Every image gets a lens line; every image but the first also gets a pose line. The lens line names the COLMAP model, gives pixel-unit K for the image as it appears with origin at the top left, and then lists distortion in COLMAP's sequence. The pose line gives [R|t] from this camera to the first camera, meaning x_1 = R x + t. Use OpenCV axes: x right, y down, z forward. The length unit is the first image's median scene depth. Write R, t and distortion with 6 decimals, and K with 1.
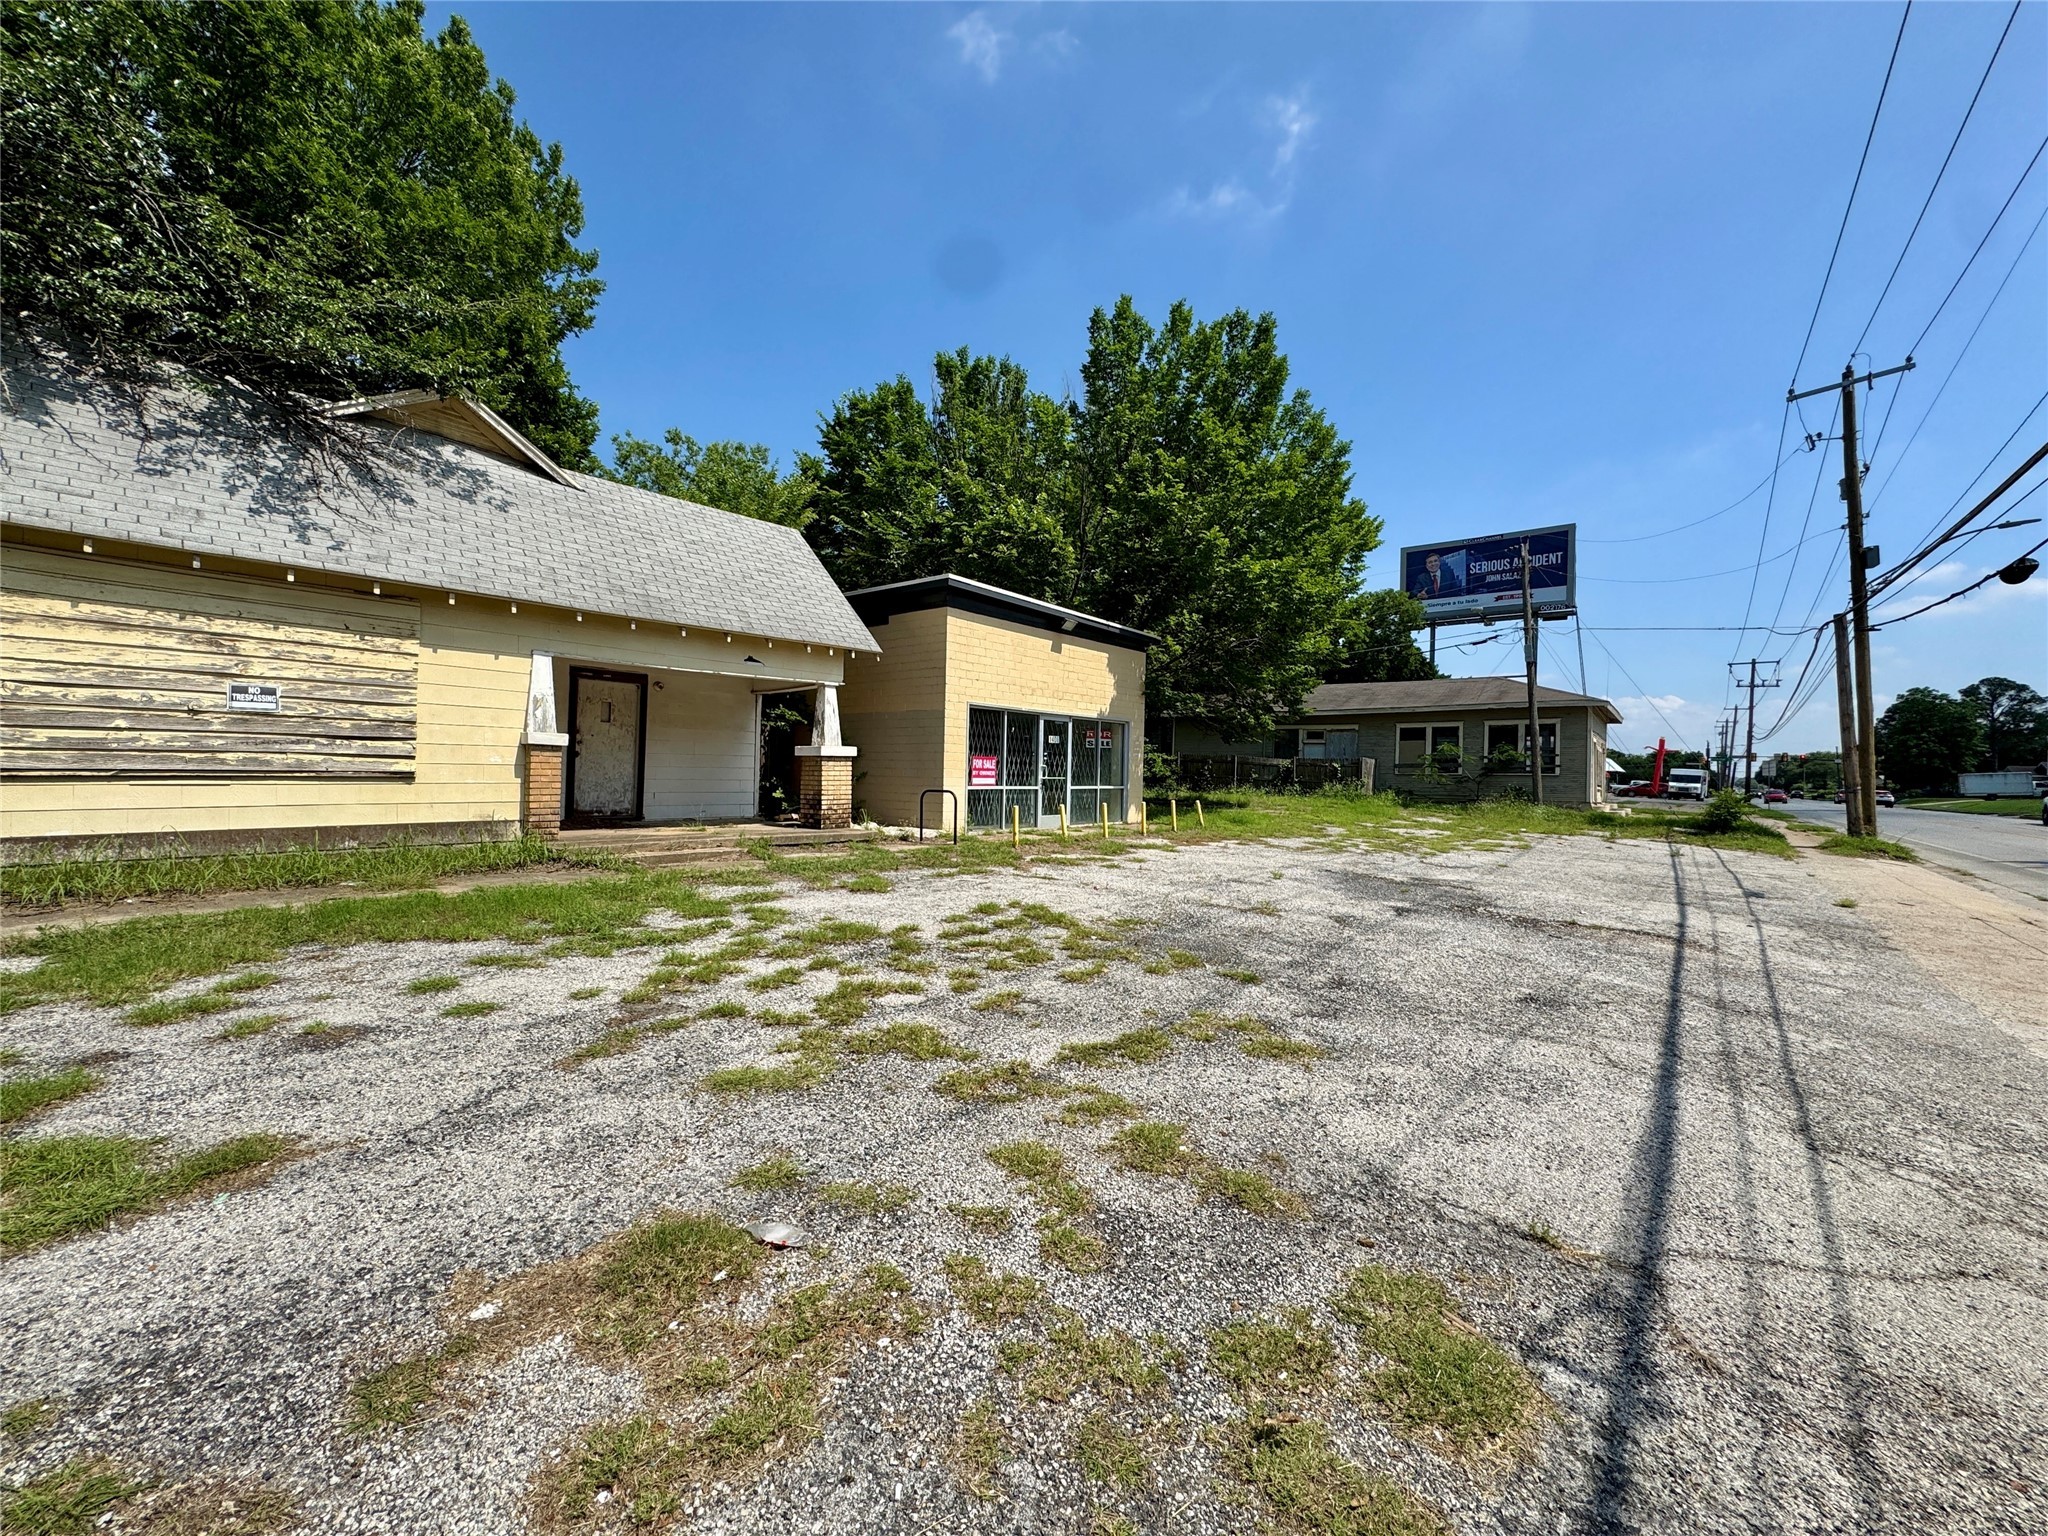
lens RADIAL K [[822.0, 0, 1030.3], [0, 822.0, 767.1], [0, 0, 1]] dist [-0.000435, -0.000126]
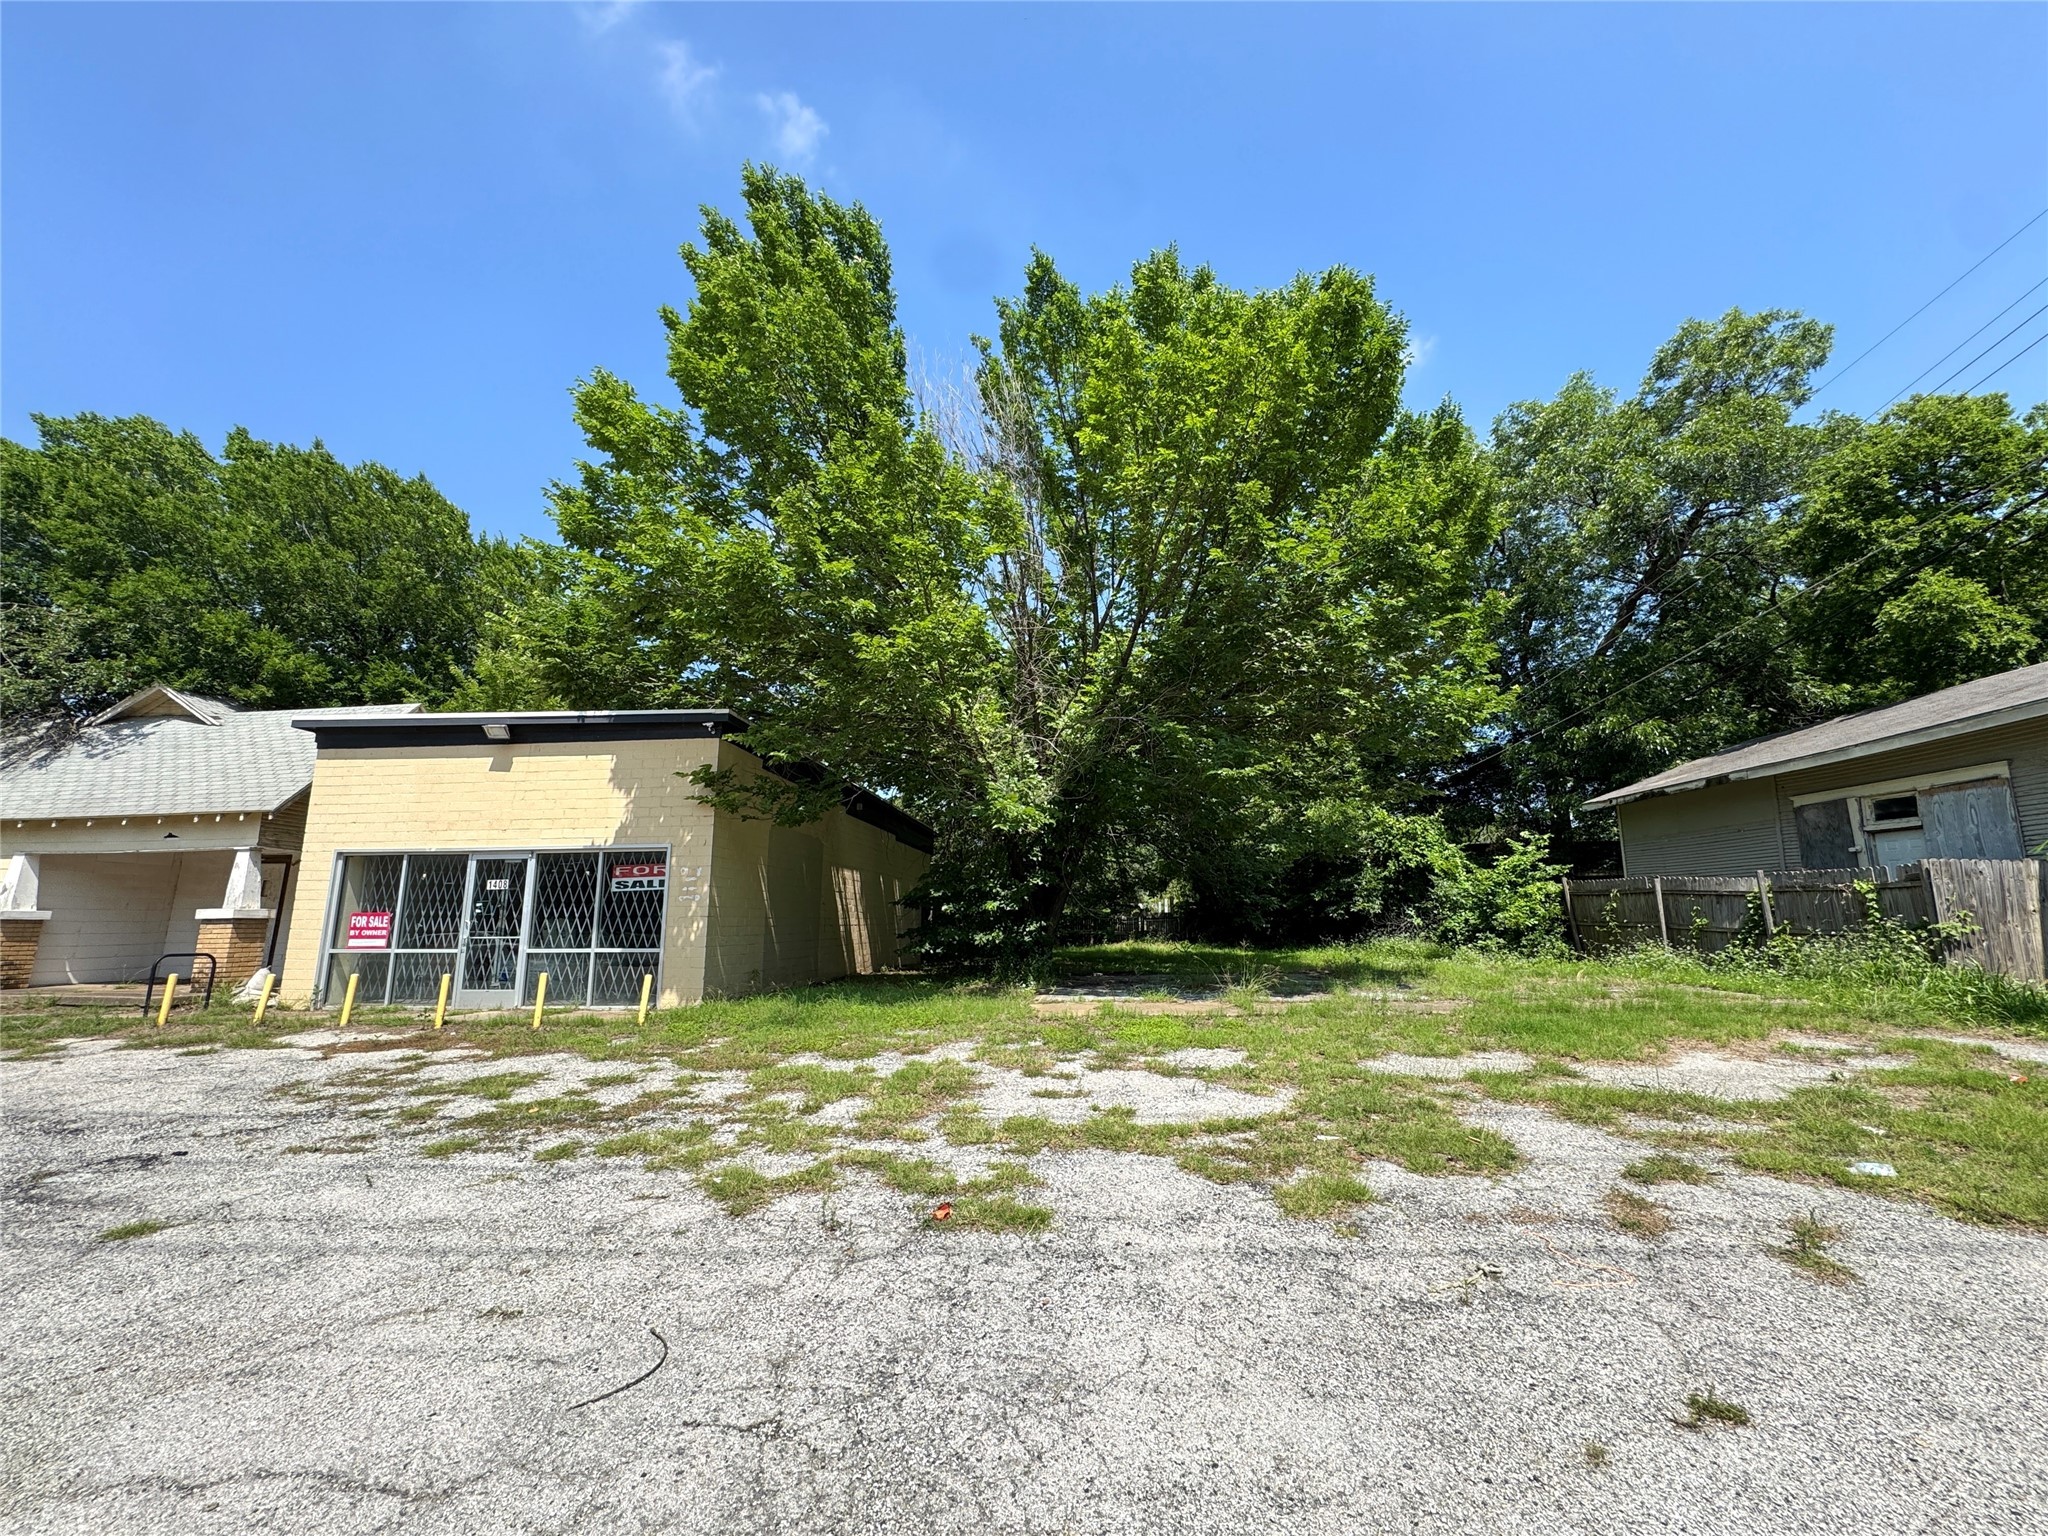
lens RADIAL K [[815.9, 0, 1024.0], [0, 815.9, 768.0], [0, 0, 1]] dist [-0.003742, -0.000424]
pose [[0.562900, -0.178667, -0.806983, 0.933254], [0.021669, 0.979211, -0.201684, 0.022400], [0.826241, 0.096041, 0.555069, 0.998521]]
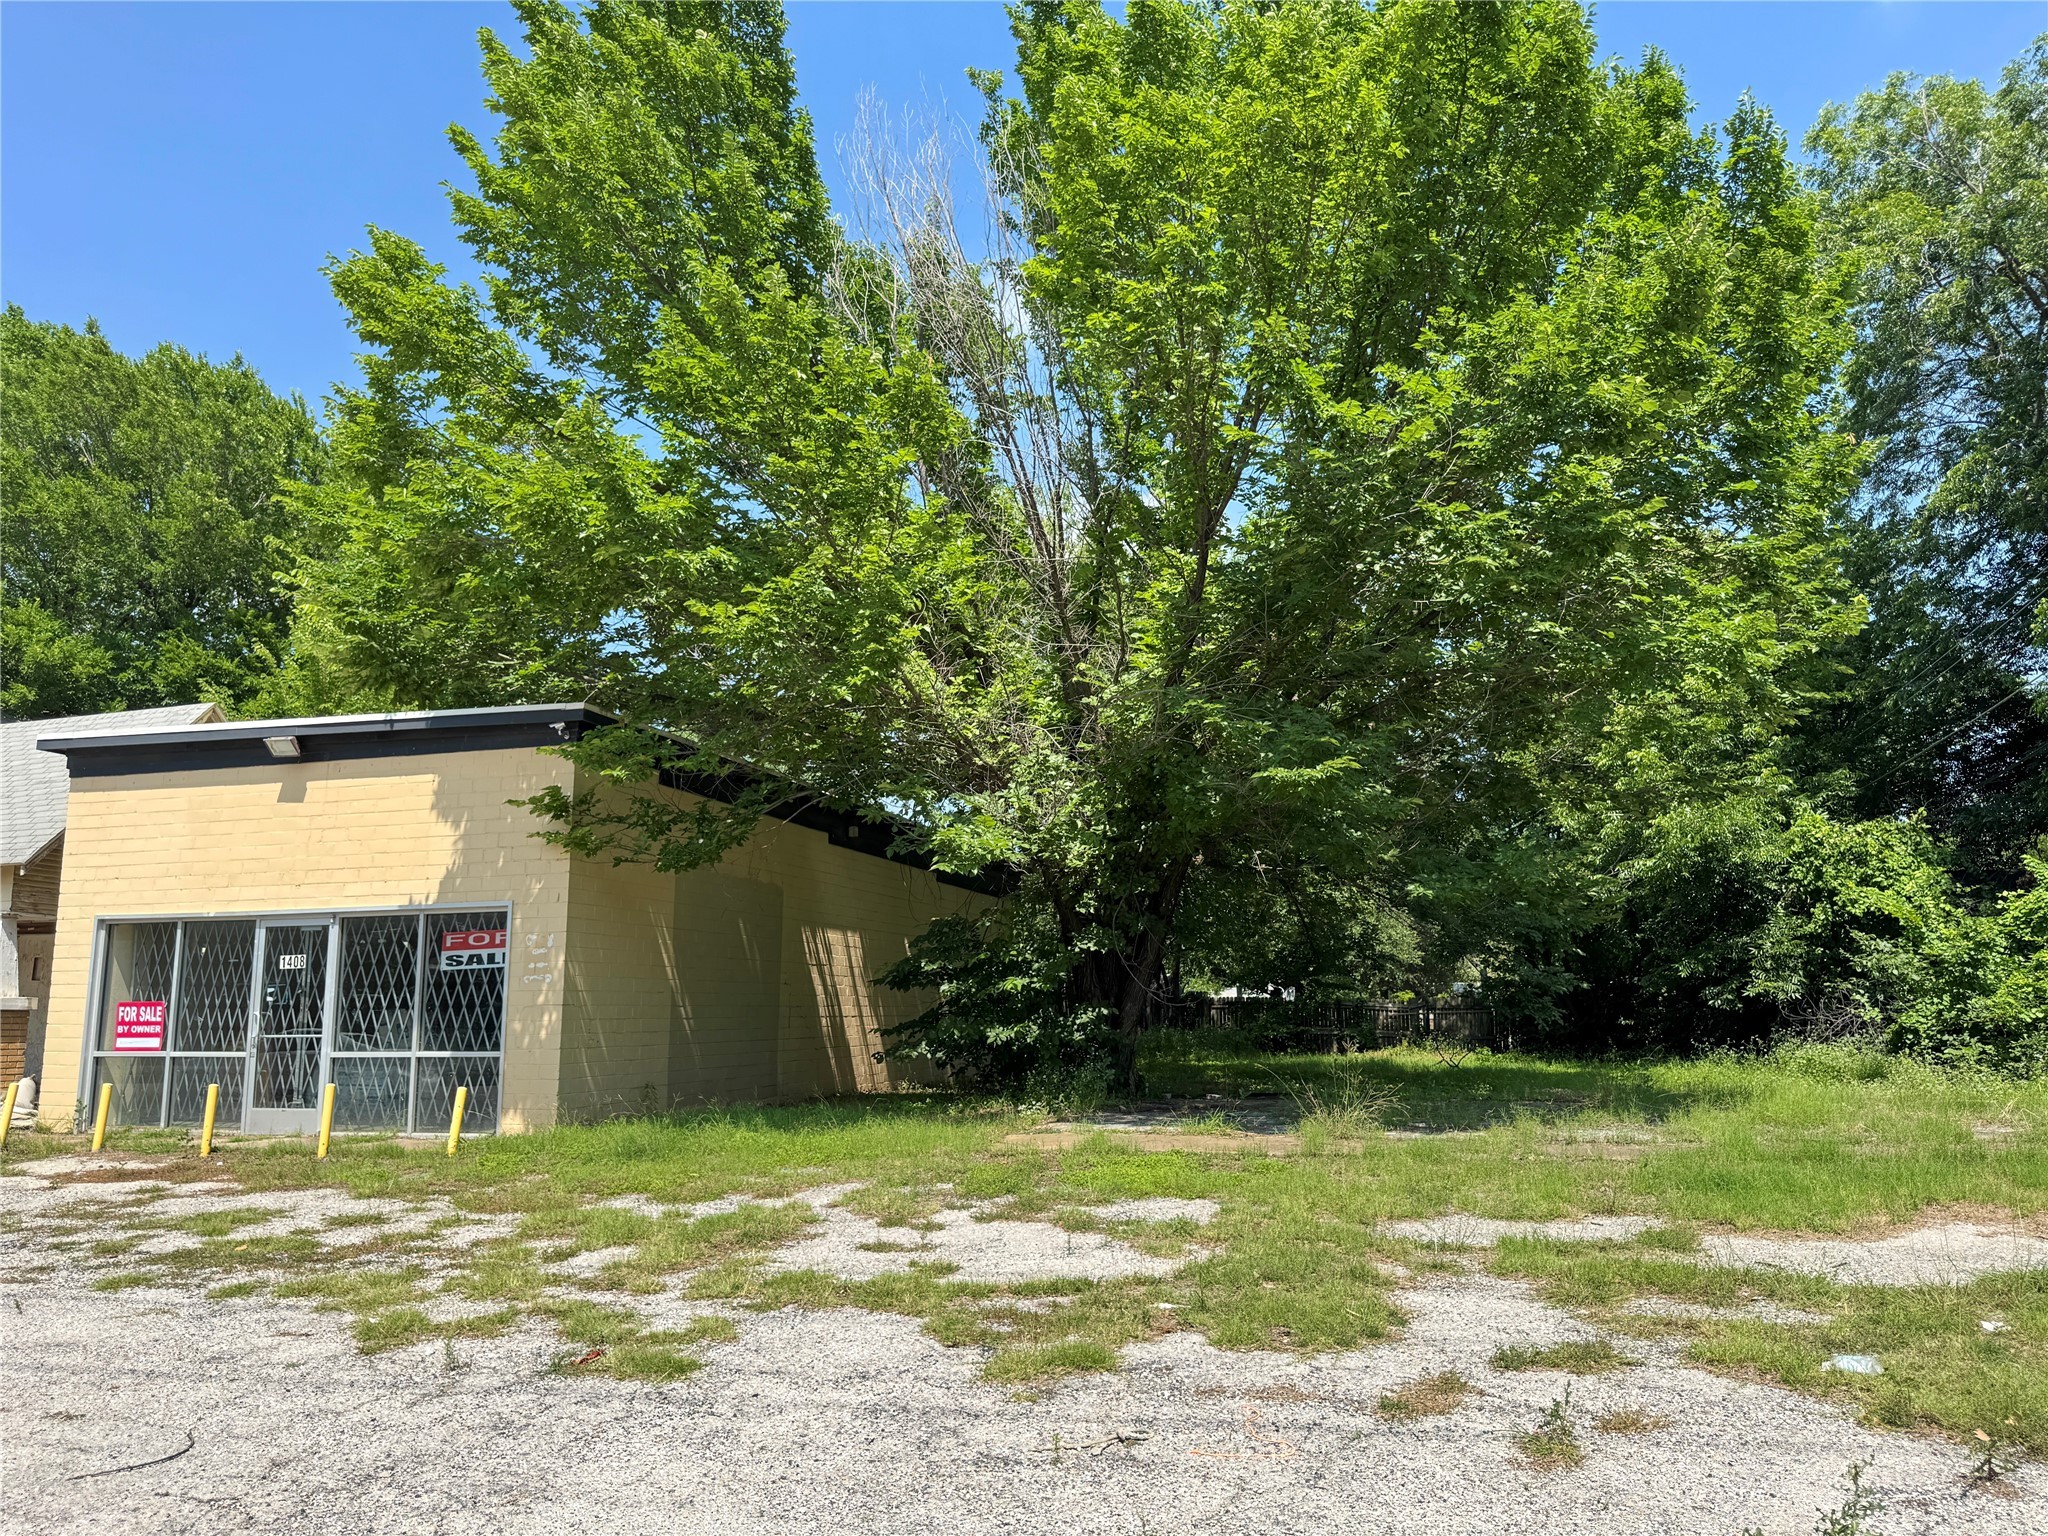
lens RADIAL K [[1450.2, 0, 1031.2], [0, 1450.2, 778.5], [0, 0, 1]] dist [0.036984, -0.050749]
pose [[0.395617, -0.173518, -0.901875, 1.111736], [0.018261, 0.983282, -0.181170, 0.029863], [0.918234, 0.055205, 0.392172, 1.087372]]
